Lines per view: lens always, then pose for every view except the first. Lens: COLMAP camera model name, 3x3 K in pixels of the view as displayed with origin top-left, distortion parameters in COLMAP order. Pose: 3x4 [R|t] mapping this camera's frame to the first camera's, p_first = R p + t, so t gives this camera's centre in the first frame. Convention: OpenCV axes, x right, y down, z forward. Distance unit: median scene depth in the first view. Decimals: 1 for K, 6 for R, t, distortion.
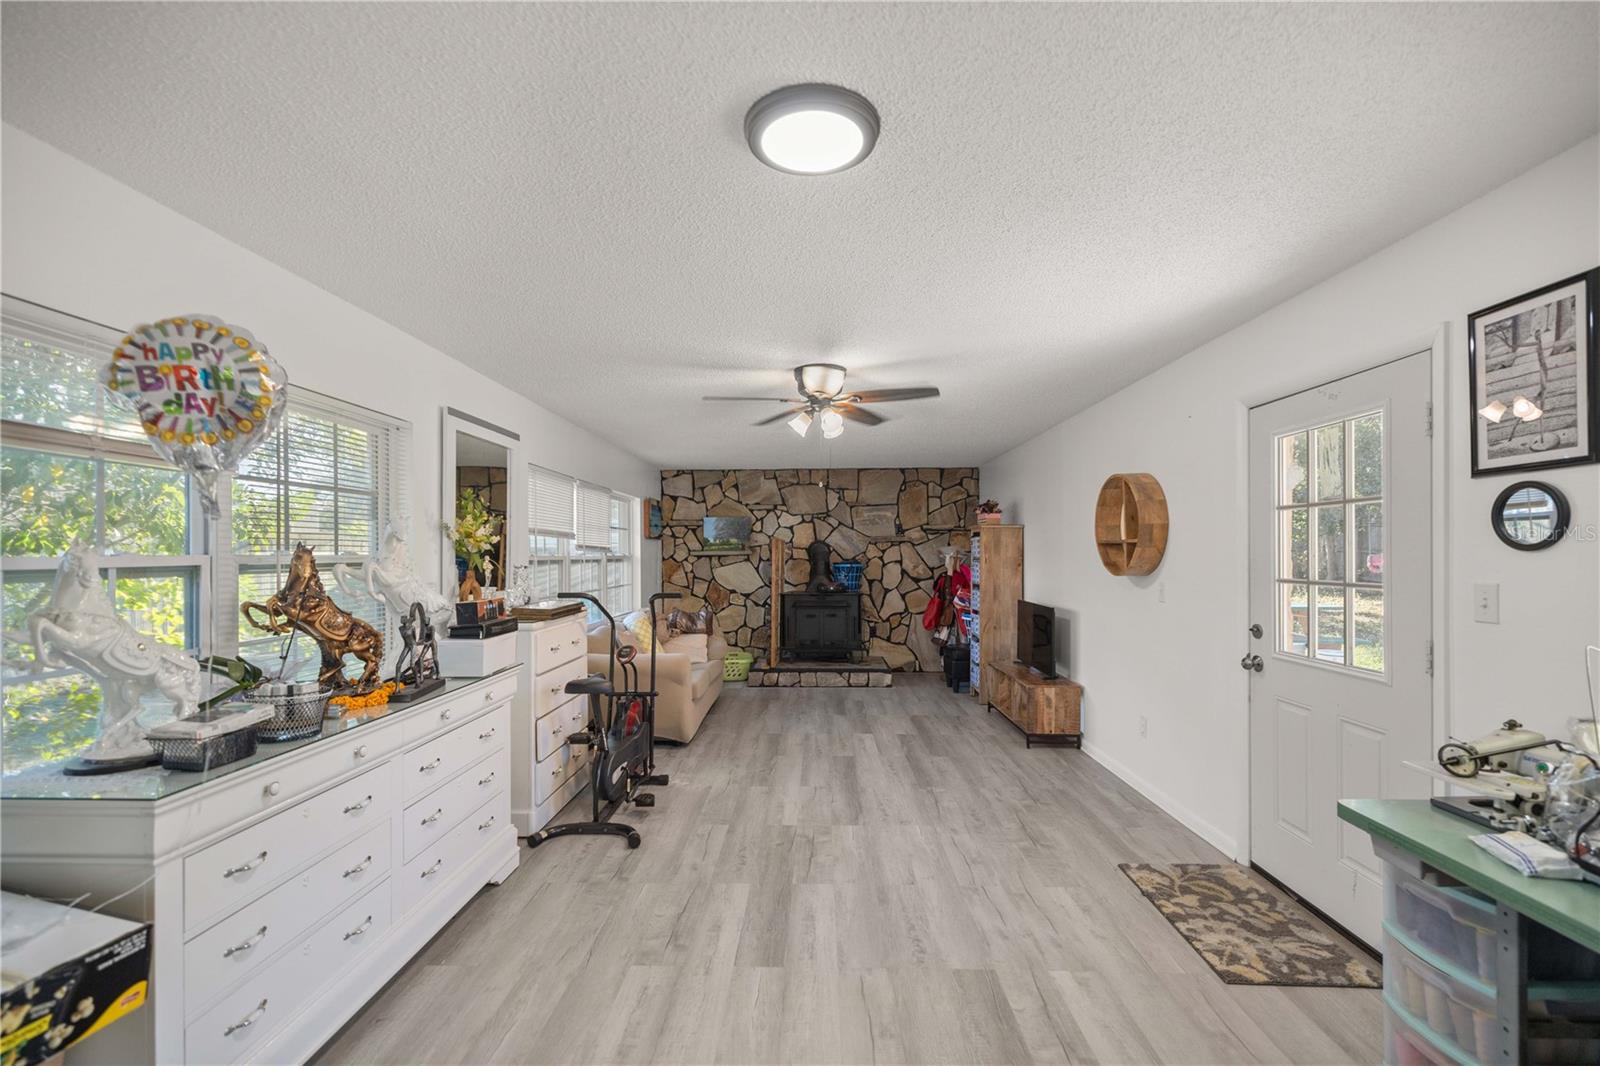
lens RADIAL K [[680.9, 0, 801.3], [0, 680.9, 545.0], [0, 0, 1]] dist [0.003107, -0.000161]
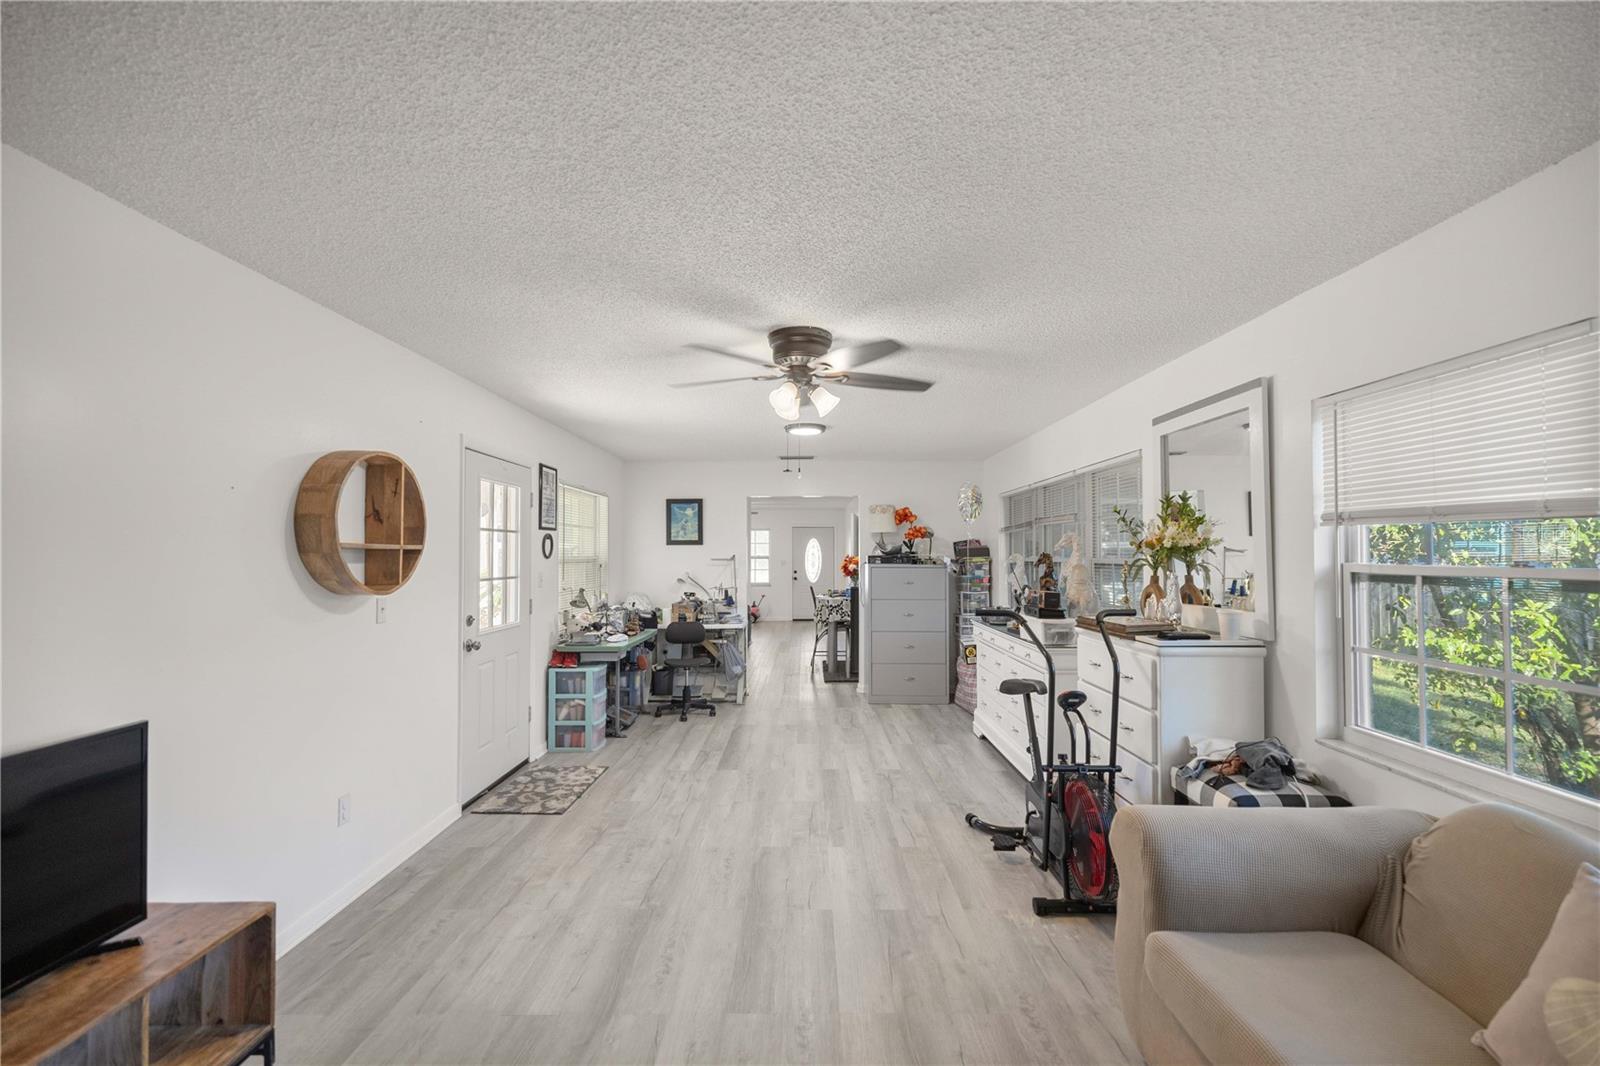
lens RADIAL K [[680.9, 0, 800.3], [0, 680.9, 542.1], [0, 0, 1]] dist [0.003107, -0.000161]
pose [[-0.999829, 0.006057, -0.017467, 0.058472], [0.006593, 0.999504, -0.030797, 0.021157], [0.017272, -0.030907, -0.999373, 2.518085]]
